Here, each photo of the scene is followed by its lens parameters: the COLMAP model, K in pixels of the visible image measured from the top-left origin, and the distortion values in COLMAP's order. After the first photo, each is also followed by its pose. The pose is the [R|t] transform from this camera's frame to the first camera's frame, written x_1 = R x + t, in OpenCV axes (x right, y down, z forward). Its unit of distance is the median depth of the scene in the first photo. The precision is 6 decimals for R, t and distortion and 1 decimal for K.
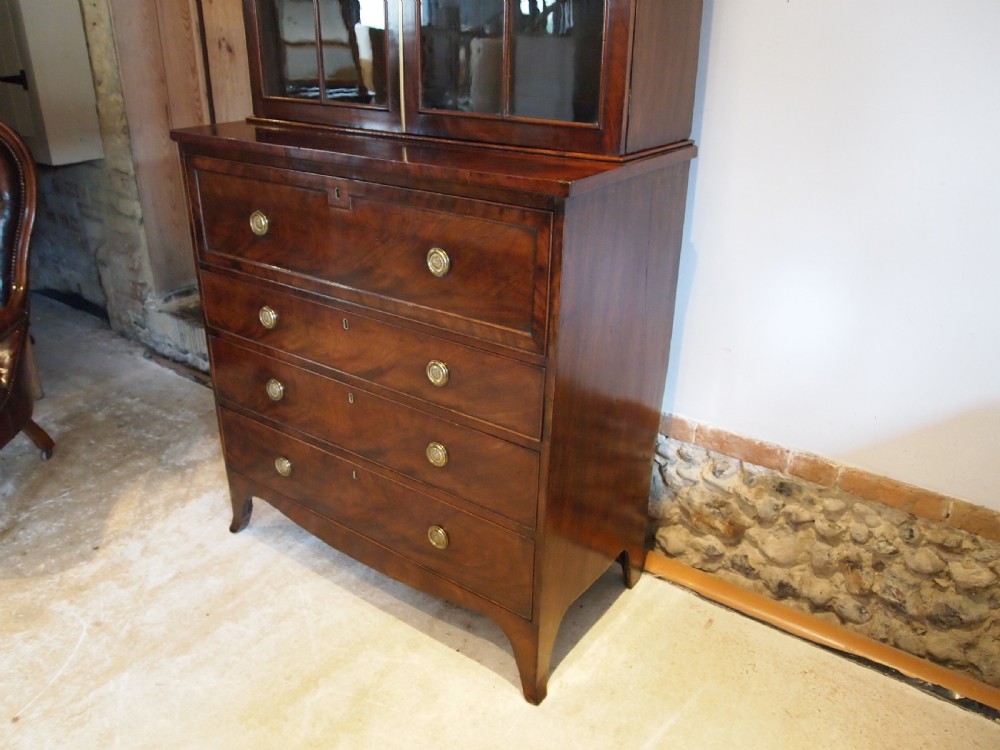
lens RADIAL K [[792.6, 0, 501.5], [0, 792.6, 371.1], [0, 0, 1]] dist [-0.042791, -0.004513]
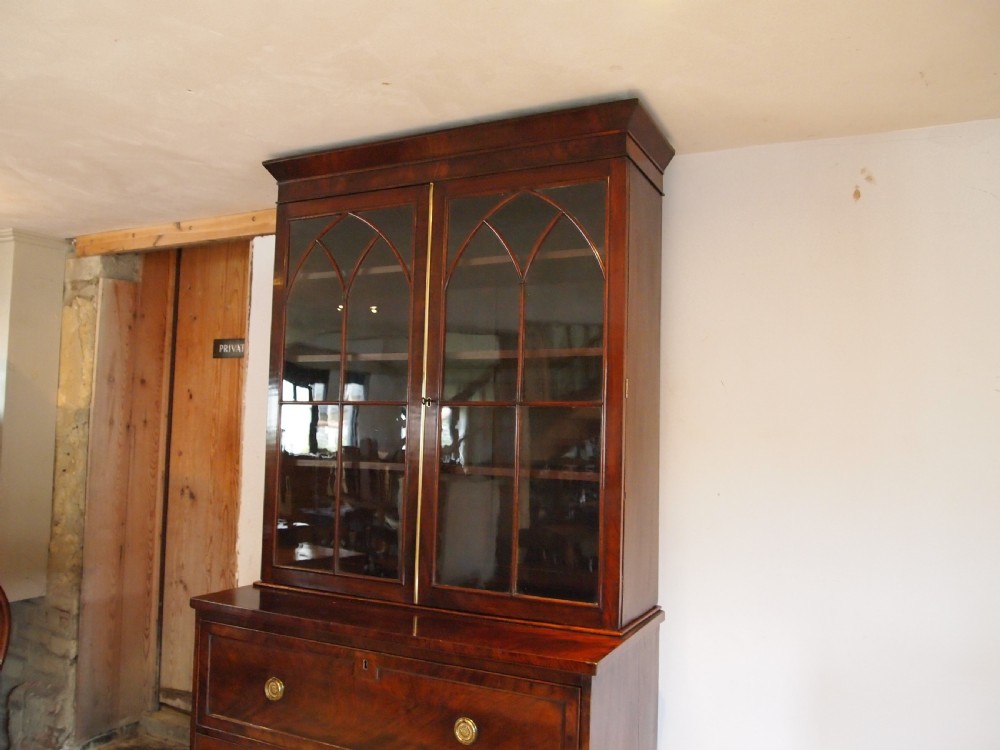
lens RADIAL K [[792.6, 0, 498.6], [0, 792.6, 376.1], [0, 0, 1]] dist [-0.042791, -0.004513]
pose [[0.987848, 0.025418, 0.153329, -0.165263], [0.049801, 0.882754, -0.467189, -0.046428], [-0.147227, 0.469147, 0.870761, -0.147289]]
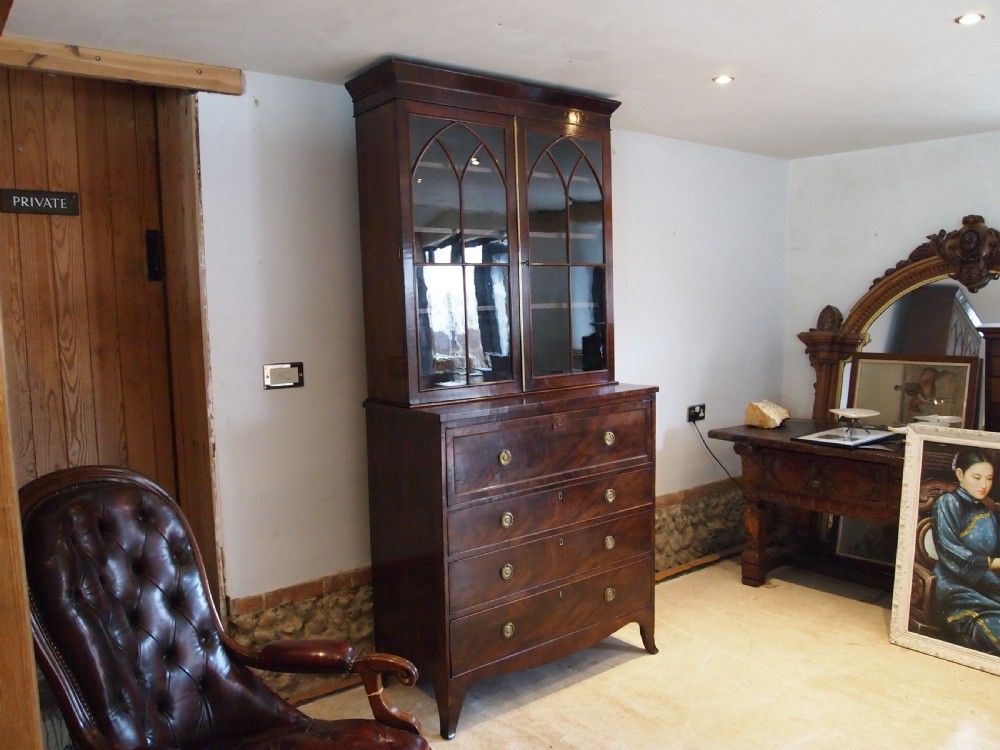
lens RADIAL K [[792.6, 0, 500.1], [0, 792.6, 373.9], [0, 0, 1]] dist [-0.042791, -0.004513]
pose [[0.293718, -0.103971, 0.950221, -1.638934], [0.420792, 0.906632, -0.030867, -0.267730], [-0.858291, 0.408911, 0.310044, 0.405582]]
